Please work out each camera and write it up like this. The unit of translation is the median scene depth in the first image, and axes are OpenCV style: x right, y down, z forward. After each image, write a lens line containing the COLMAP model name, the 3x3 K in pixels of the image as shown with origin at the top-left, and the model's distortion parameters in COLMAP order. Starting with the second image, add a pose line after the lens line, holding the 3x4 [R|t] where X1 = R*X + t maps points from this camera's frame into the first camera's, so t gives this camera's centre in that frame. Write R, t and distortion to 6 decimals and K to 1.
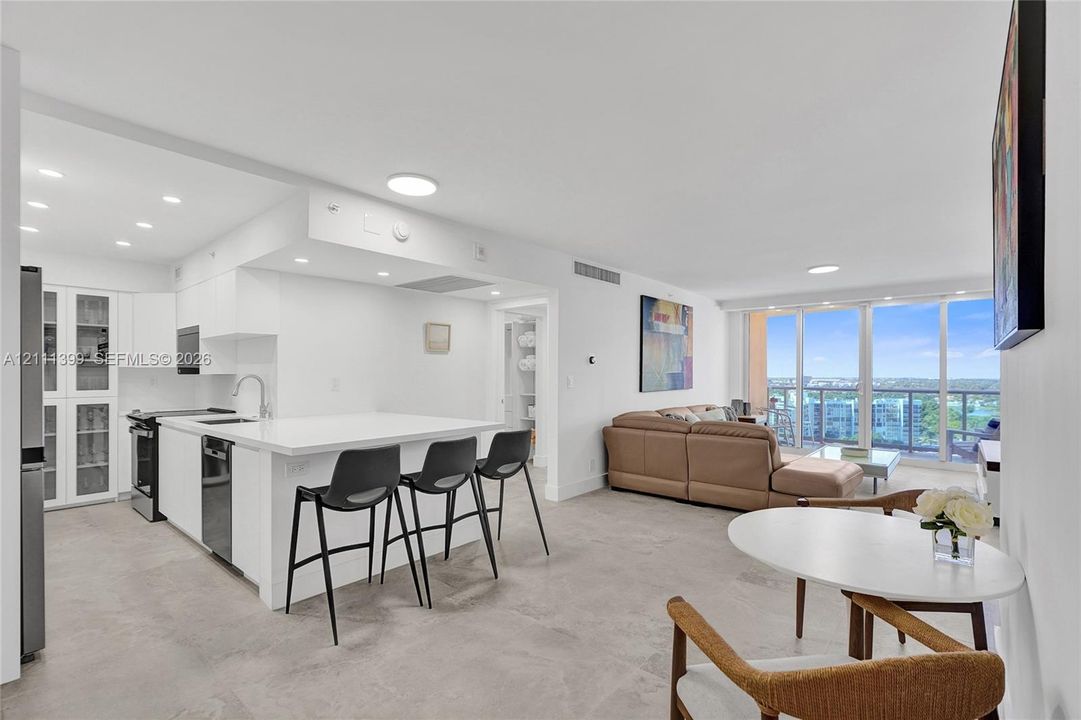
lens RADIAL K [[501.2, 0, 538.3], [0, 501.2, 368.7], [0, 0, 1]] dist [-0.001675, 0.000011]
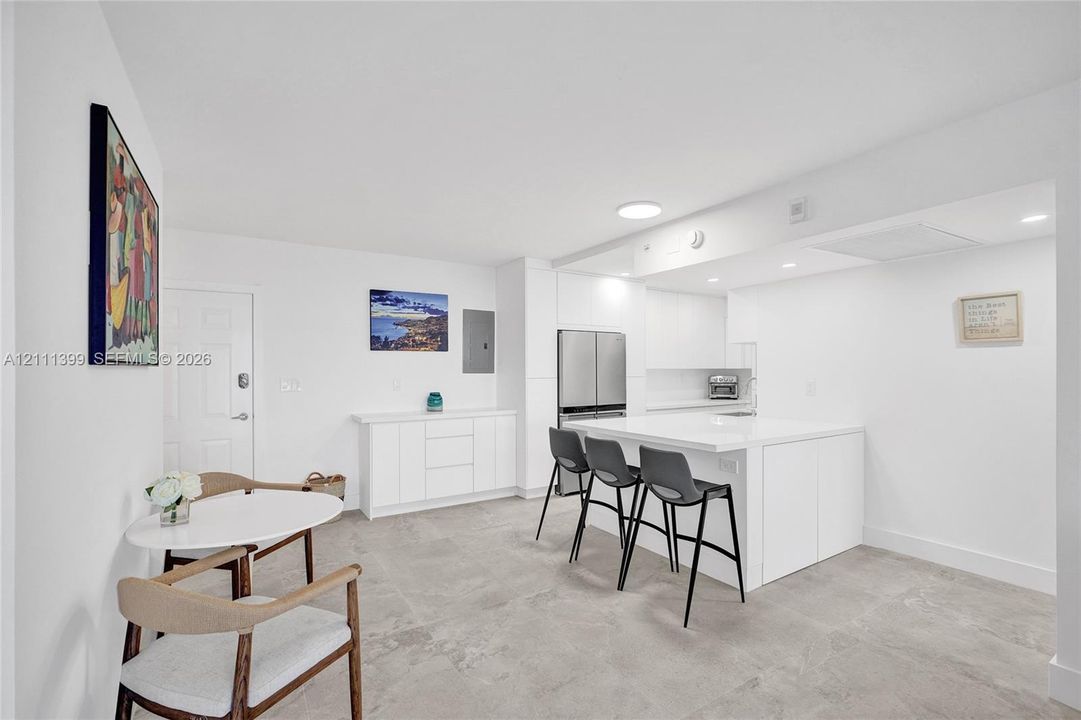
lens RADIAL K [[485.7, 0, 540.5], [0, 485.7, 360.0], [0, 0, 1]] dist [-0.001546, -0.000076]
pose [[-0.306285, -0.017592, -0.951777, 0.738662], [0.011626, 0.999686, -0.022219, -0.009568], [0.951869, -0.017871, -0.305984, 0.974437]]
